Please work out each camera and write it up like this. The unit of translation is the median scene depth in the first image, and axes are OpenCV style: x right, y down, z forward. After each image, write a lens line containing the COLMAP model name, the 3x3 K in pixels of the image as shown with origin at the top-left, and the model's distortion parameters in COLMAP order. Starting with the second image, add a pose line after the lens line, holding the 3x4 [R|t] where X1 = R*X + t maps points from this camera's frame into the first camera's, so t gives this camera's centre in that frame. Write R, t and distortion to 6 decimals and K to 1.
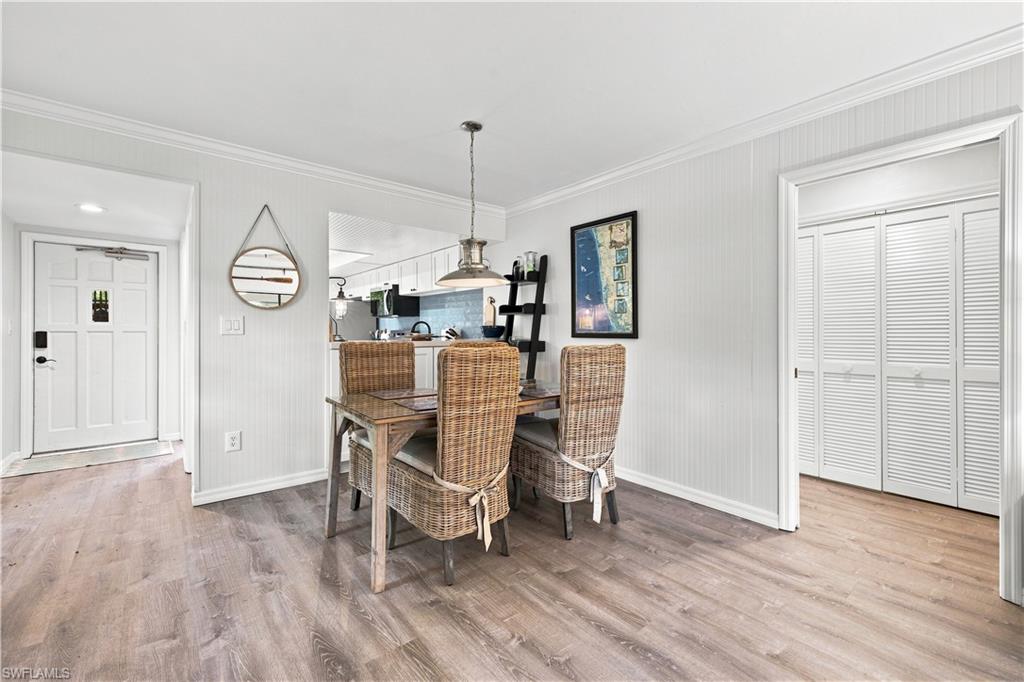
lens RADIAL K [[427.6, 0, 514.7], [0, 427.6, 330.4], [0, 0, 1]] dist [0.004867, 0.000598]
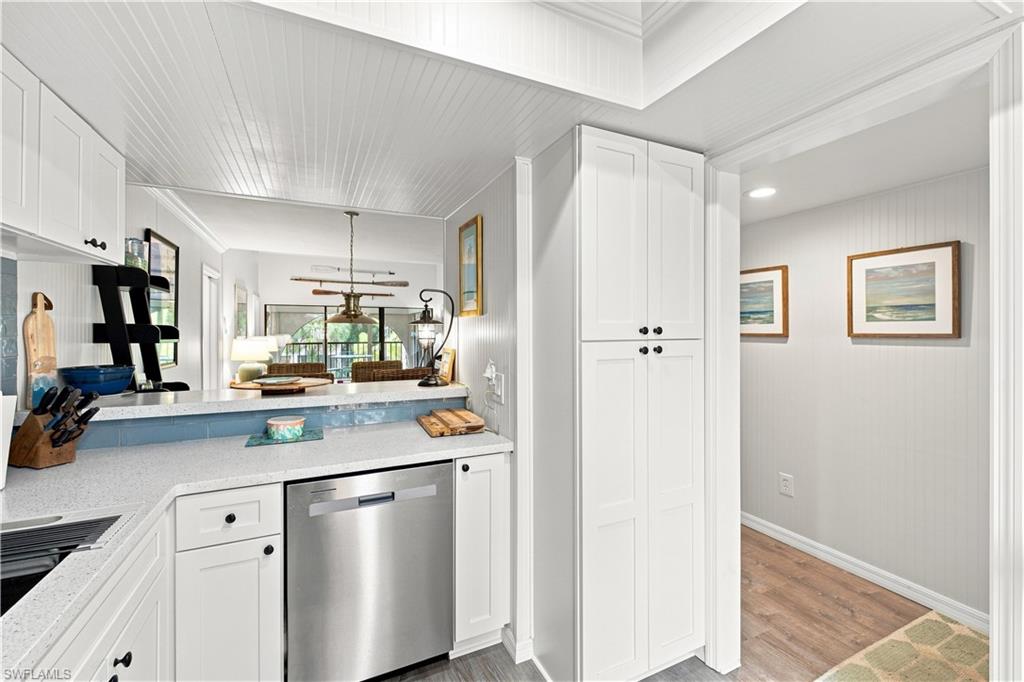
lens RADIAL K [[424.6, 0, 514.1], [0, 424.6, 333.4], [0, 0, 1]] dist [0.002586, 0.000140]
pose [[-0.968935, 0.000400, 0.247313, -0.996943], [0.000577, 1.000000, 0.000641, -0.078291], [-0.247313, 0.000764, -0.968935, 2.305149]]
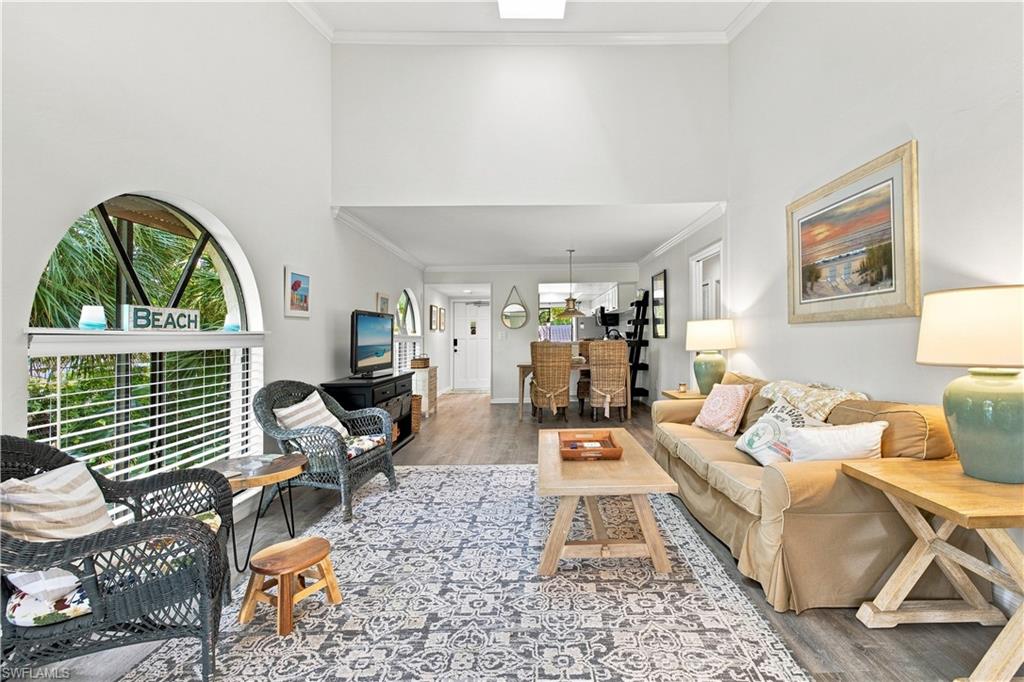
lens RADIAL K [[452.9, 0, 550.9], [0, 452.9, 330.6], [0, 0, 1]] dist [0.000433, 0.000023]
pose [[0.791346, -0.024660, -0.610872, 1.386284], [0.021983, 0.999688, -0.011878, -0.003106], [0.610974, -0.004029, 0.791641, -1.083285]]
